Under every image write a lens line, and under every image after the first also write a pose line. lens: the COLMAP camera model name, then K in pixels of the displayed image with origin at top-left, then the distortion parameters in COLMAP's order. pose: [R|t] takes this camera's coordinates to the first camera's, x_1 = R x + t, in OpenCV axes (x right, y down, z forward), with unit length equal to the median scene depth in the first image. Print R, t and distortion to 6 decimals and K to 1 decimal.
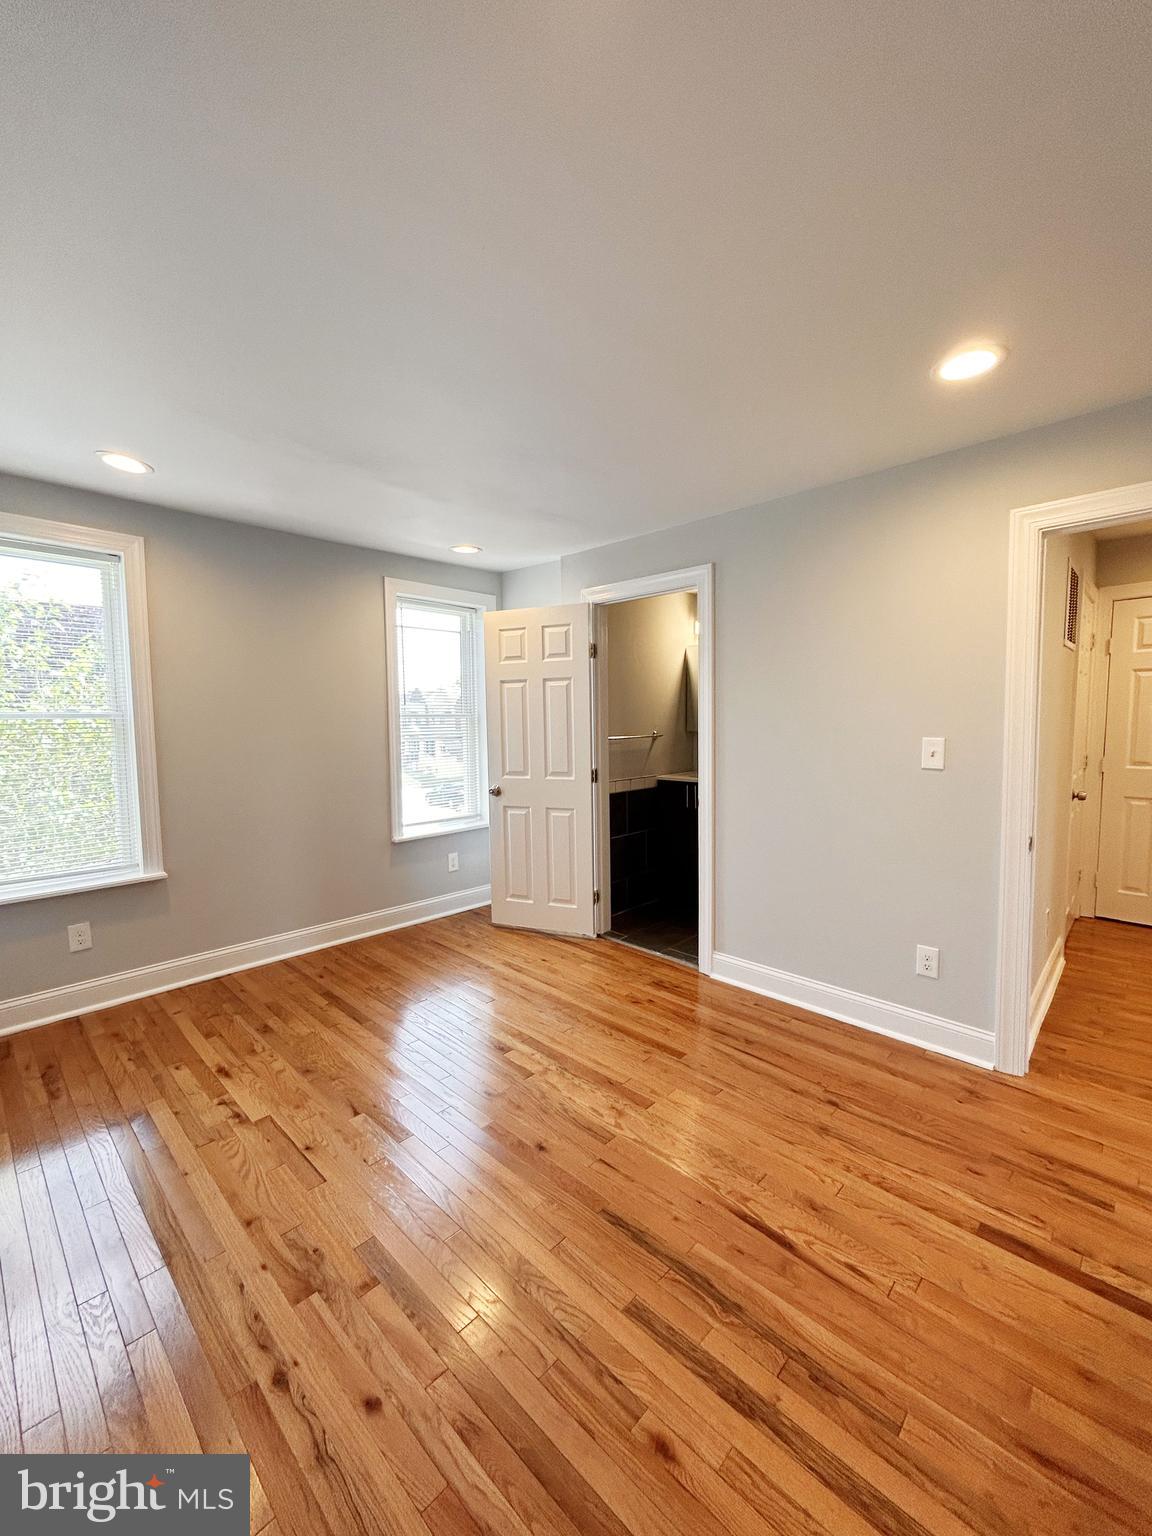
lens RADIAL K [[621.7, 0, 576.0], [0, 621.7, 768.0], [0, 0, 1]] dist [-0.000917, 0.000696]
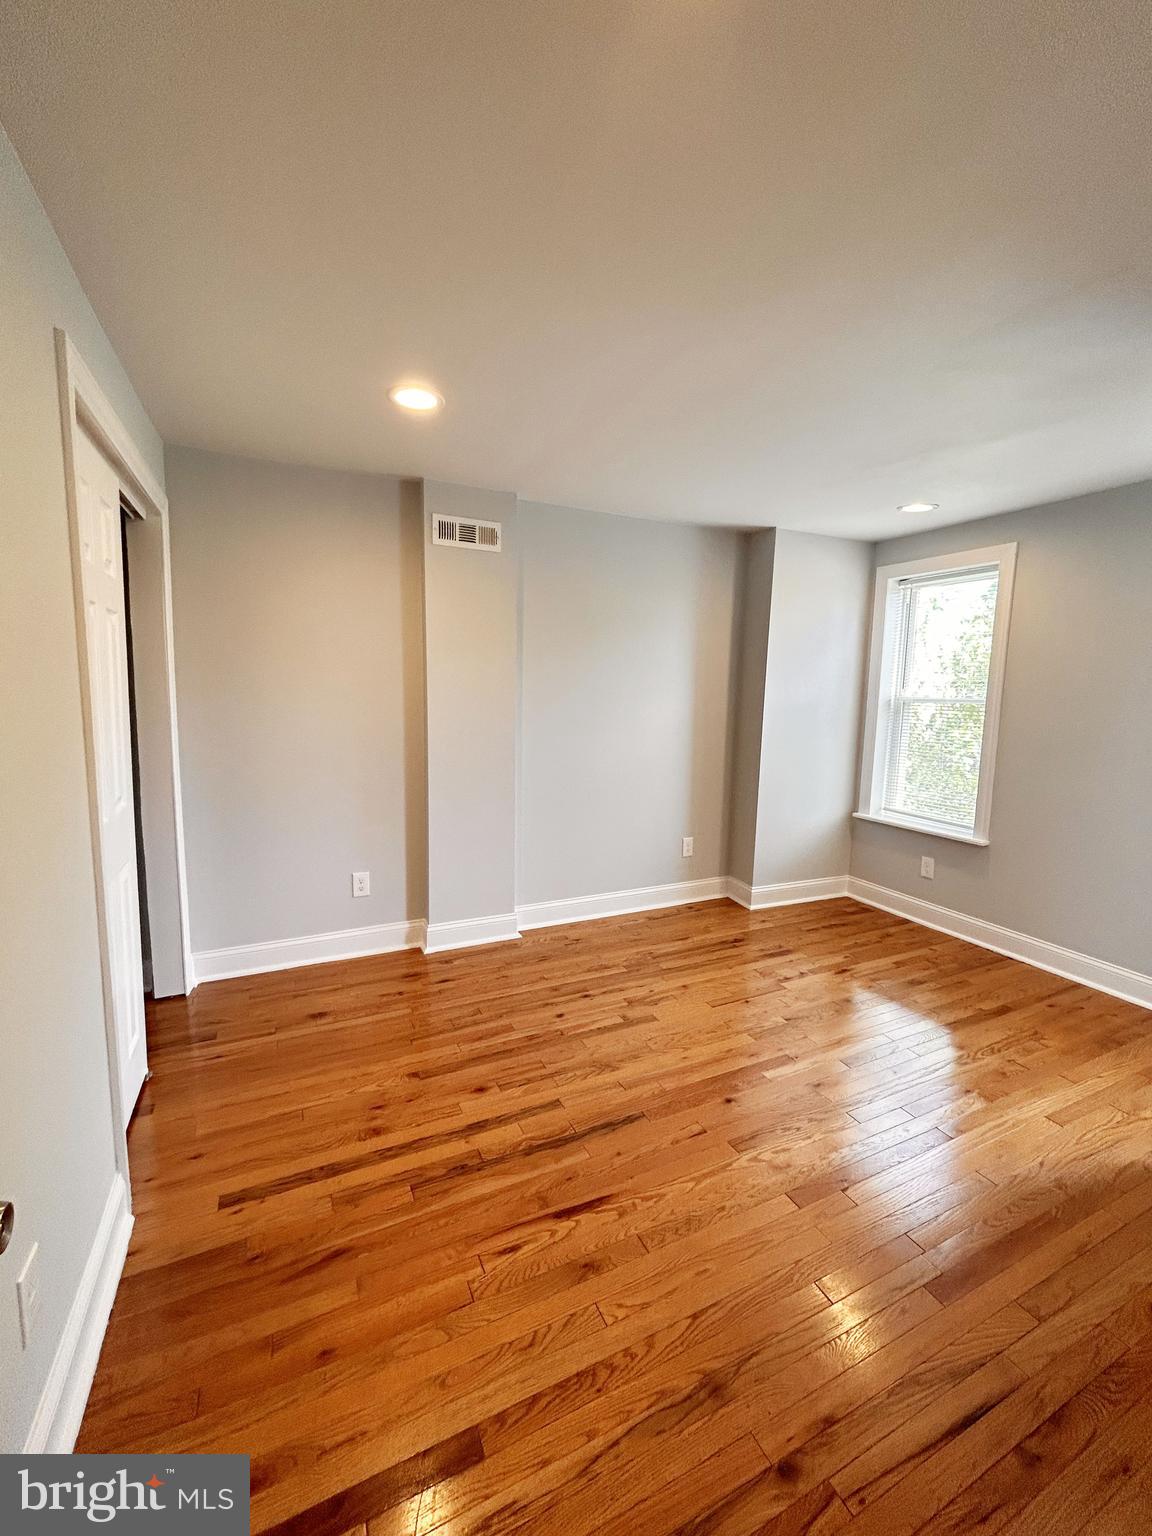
lens RADIAL K [[621.7, 0, 576.0], [0, 621.7, 768.0], [0, 0, 1]] dist [-0.000917, 0.000696]
pose [[-0.343689, 0.115257, -0.931984, 1.190537], [-0.095242, 0.983044, 0.156695, -0.130735], [0.934241, 0.142619, -0.326884, 1.235369]]
